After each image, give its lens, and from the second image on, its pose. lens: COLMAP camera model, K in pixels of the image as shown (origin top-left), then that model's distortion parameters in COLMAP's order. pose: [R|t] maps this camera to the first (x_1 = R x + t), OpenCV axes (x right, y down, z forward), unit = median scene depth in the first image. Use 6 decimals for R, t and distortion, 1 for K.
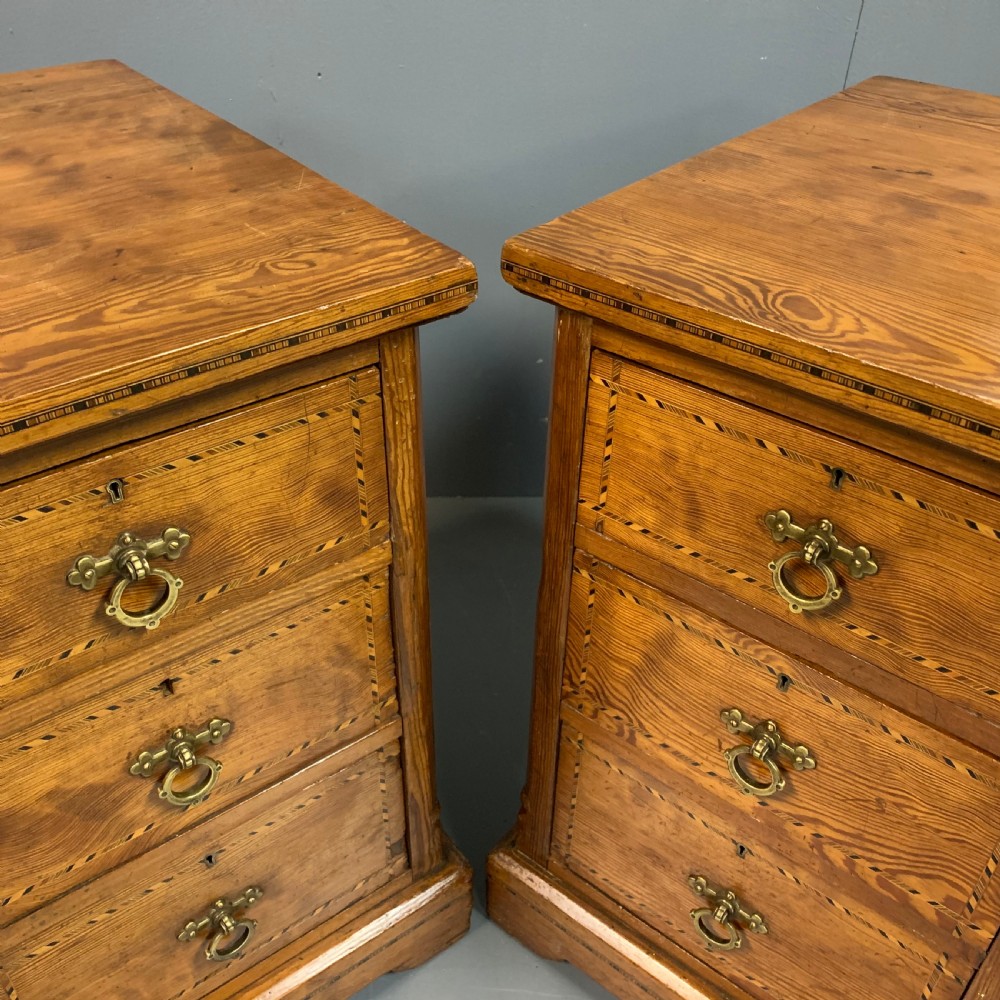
lens RADIAL K [[1011.4, 0, 499.6], [0, 1011.4, 496.3], [0, 0, 1]] dist [0.183907, -0.535000]
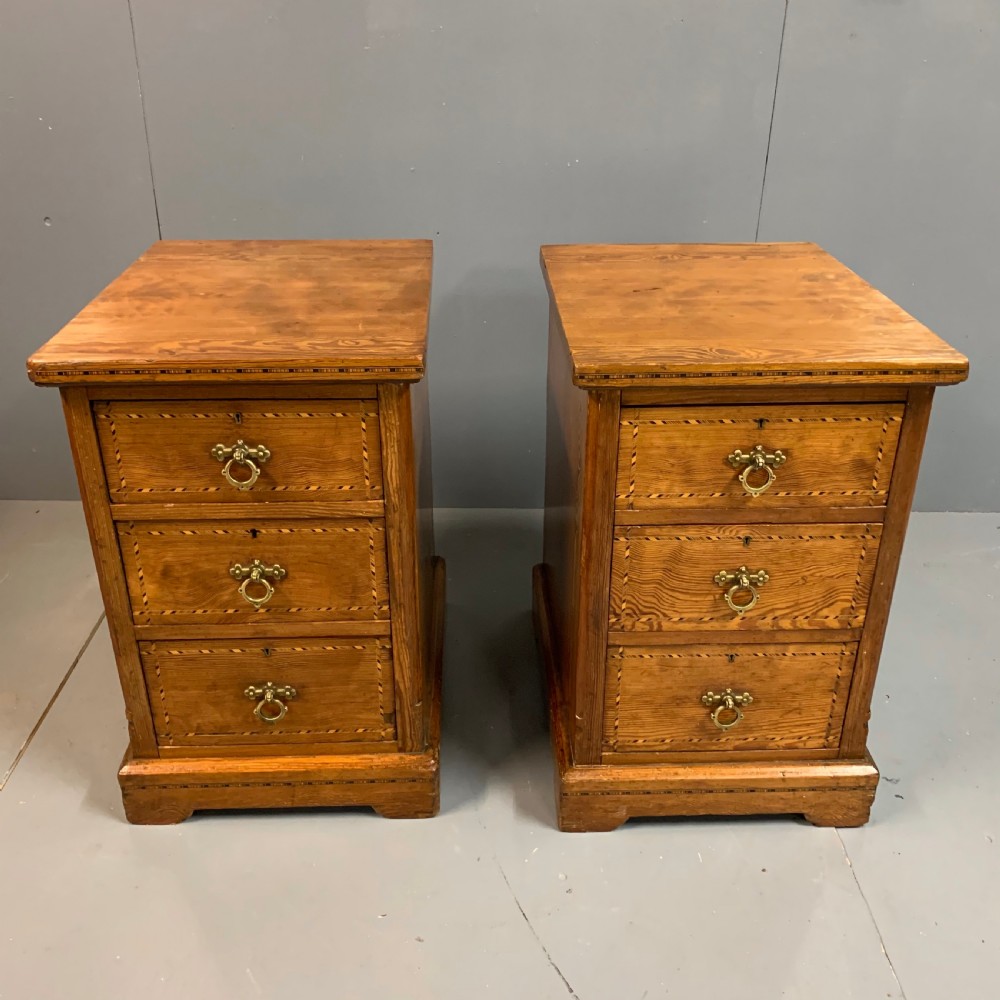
lens RADIAL K [[1011.4, 0, 499.6], [0, 1011.4, 496.3], [0, 0, 1]] dist [0.183907, -0.535000]
pose [[0.753205, -0.319670, 0.574885, -1.175125], [0.395162, 0.918585, -0.006948, -0.068866], [-0.525860, 0.232406, 0.818205, -0.358954]]
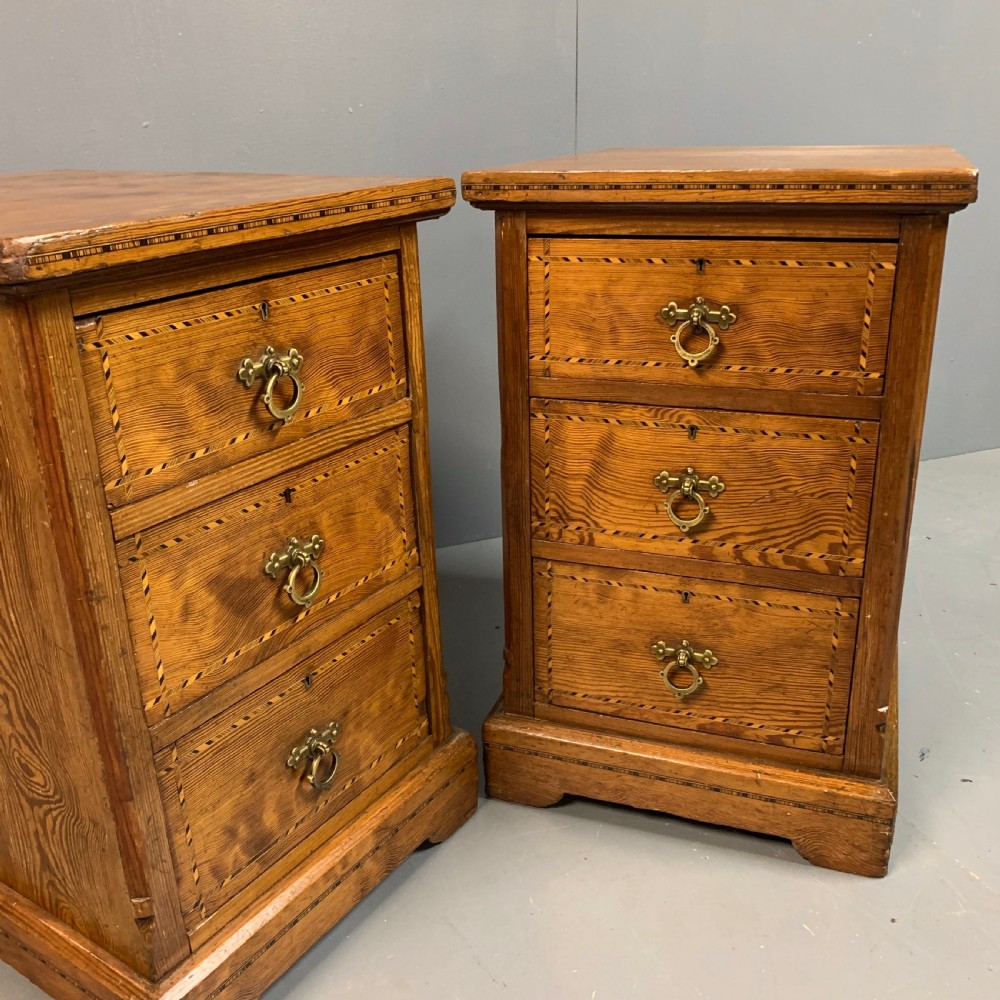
lens RADIAL K [[1011.4, 0, 499.6], [0, 1011.4, 496.3], [0, 0, 1]] dist [0.183907, -0.535000]
pose [[0.943355, -0.159338, 0.291021, -0.450820], [0.229480, 0.946841, -0.225458, 0.552942], [-0.239627, 0.279470, 0.929772, -0.307218]]
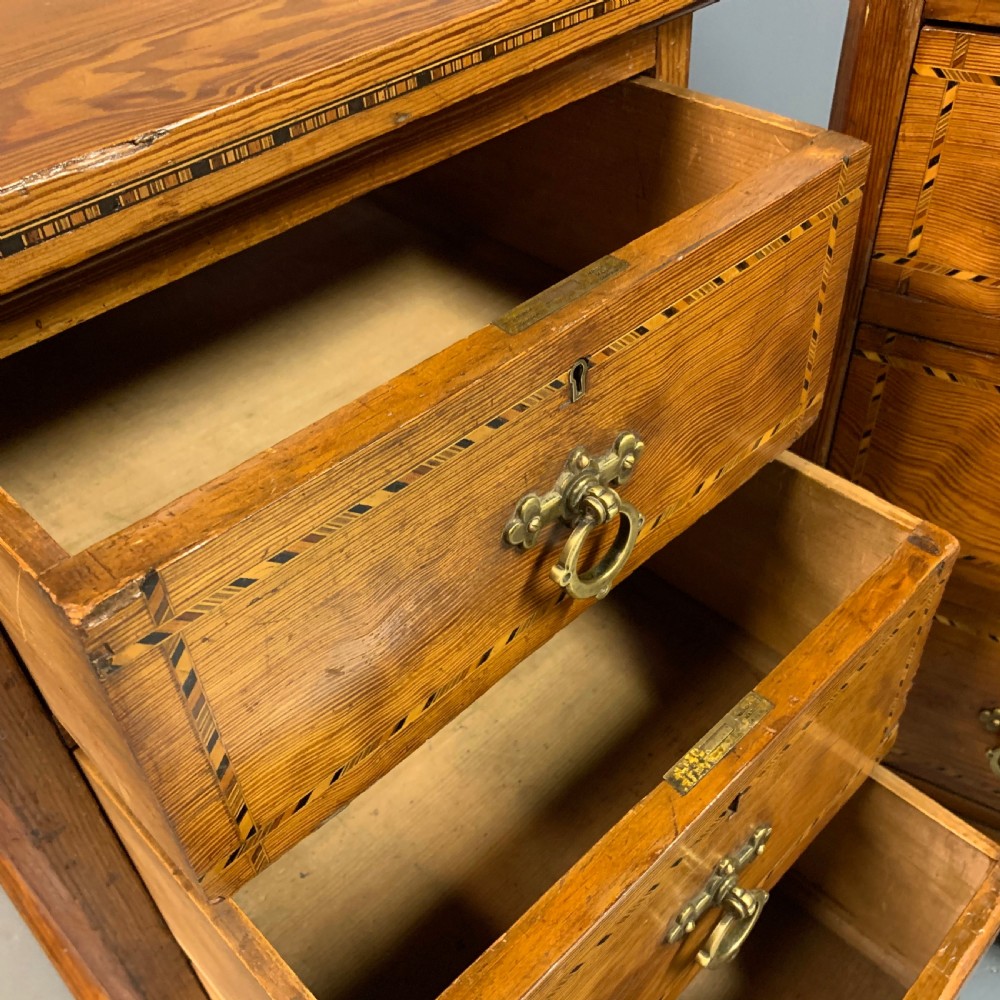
lens RADIAL K [[1040.0, 0, 500.0], [0, 1040.0, 500.0], [0, 0, 1]] dist [-0.010215, 0.007490]
pose [[0.989314, -0.134686, 0.055830, -0.293281], [0.128801, 0.986796, 0.098204, 0.079609], [-0.068319, -0.089964, 0.993599, 0.240928]]
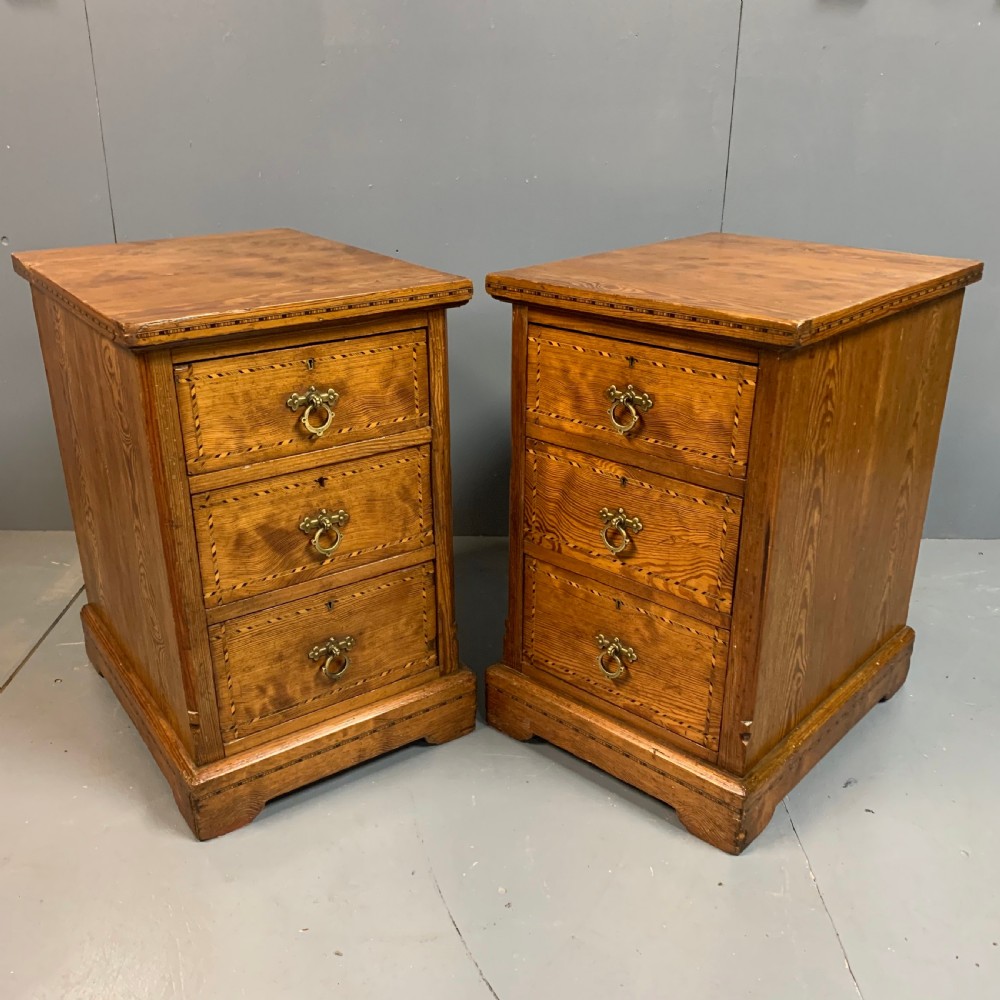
lens RADIAL K [[1007.1, 0, 493.8], [0, 1007.1, 498.2], [0, 0, 1]] dist [0.206497, -0.554720]
pose [[0.998552, 0.000625, -0.053786, 0.130985], [-0.013287, 0.971813, -0.235377, 0.693109], [0.052123, 0.235751, 0.970415, -0.947028]]
